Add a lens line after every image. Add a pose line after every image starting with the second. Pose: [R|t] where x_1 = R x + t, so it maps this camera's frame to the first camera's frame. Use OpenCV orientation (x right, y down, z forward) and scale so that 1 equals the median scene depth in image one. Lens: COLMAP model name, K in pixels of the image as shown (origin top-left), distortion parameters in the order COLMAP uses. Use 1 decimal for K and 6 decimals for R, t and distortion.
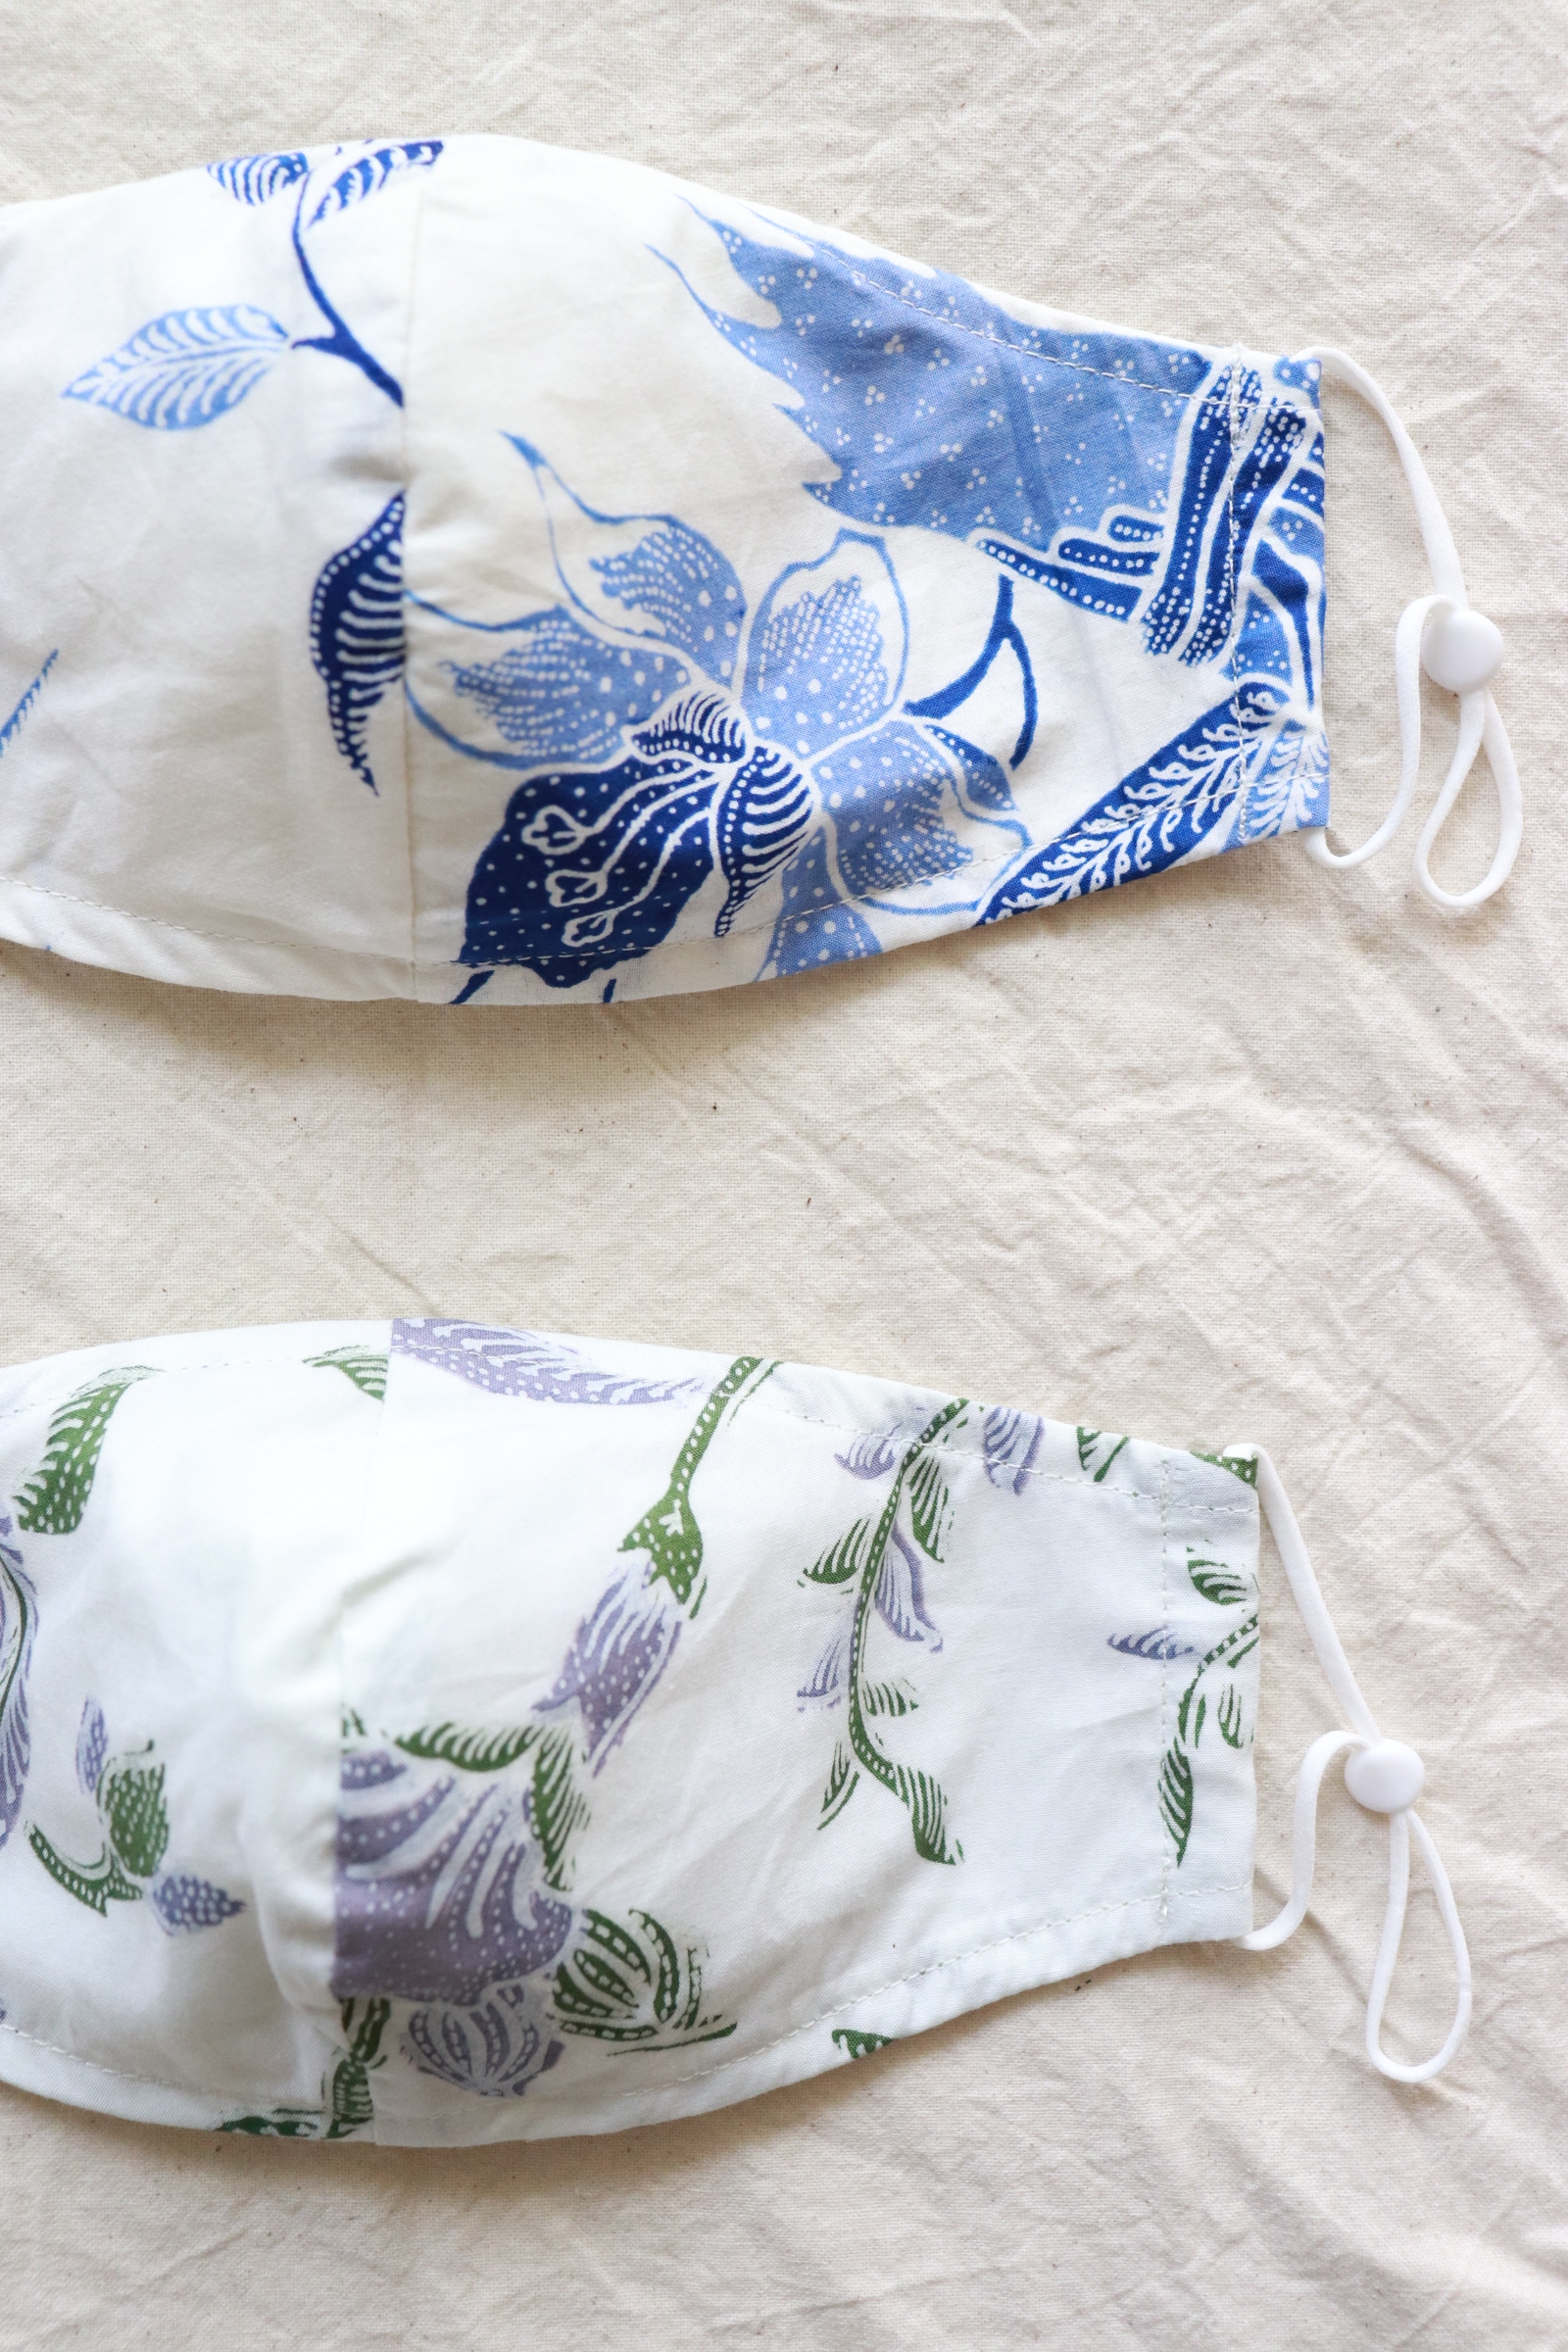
lens RADIAL K [[3060.7, 0, 779.6], [0, 3060.7, 1329.9], [0, 0, 1]] dist [-0.068222, 0.012843]
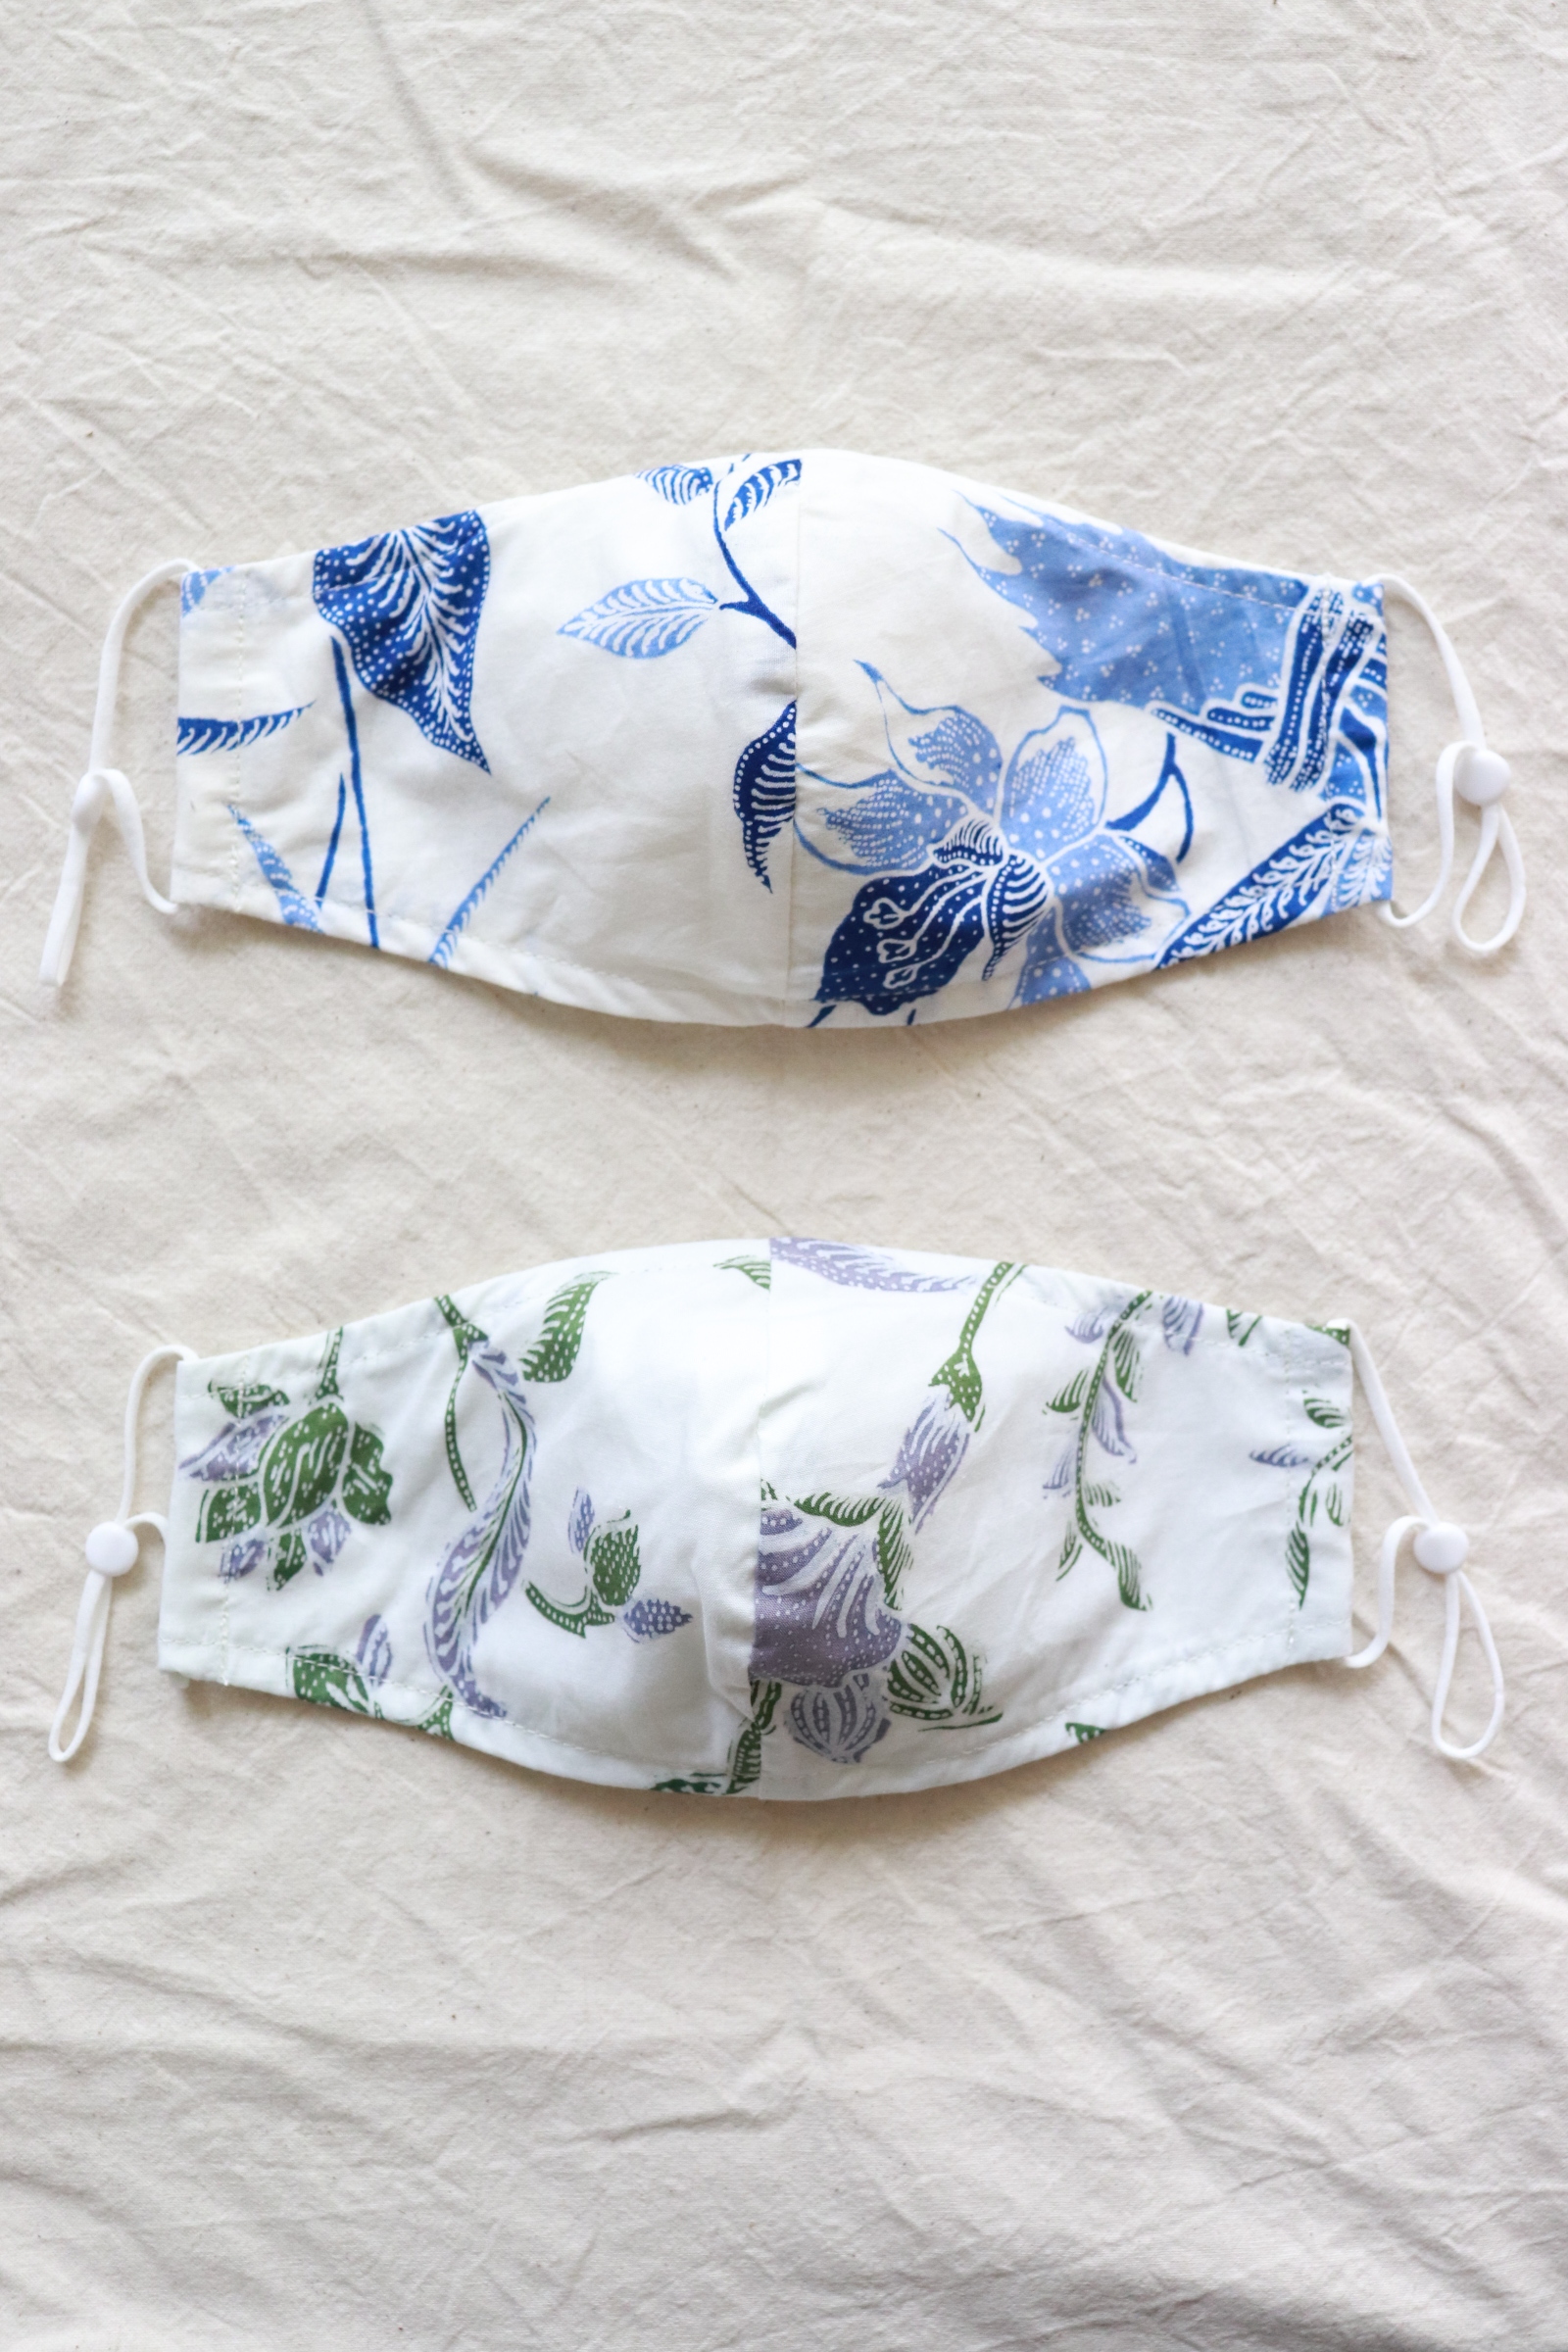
lens RADIAL K [[2973.2, 0, 796.5], [0, 2973.2, 1288.6], [0, 0, 1]] dist [-0.041156, -0.050467]
pose [[0.999579, -0.011911, -0.026460, -0.073932], [0.011480, 0.999800, -0.016366, 0.044397], [0.026650, 0.016055, 0.999516, -0.447176]]
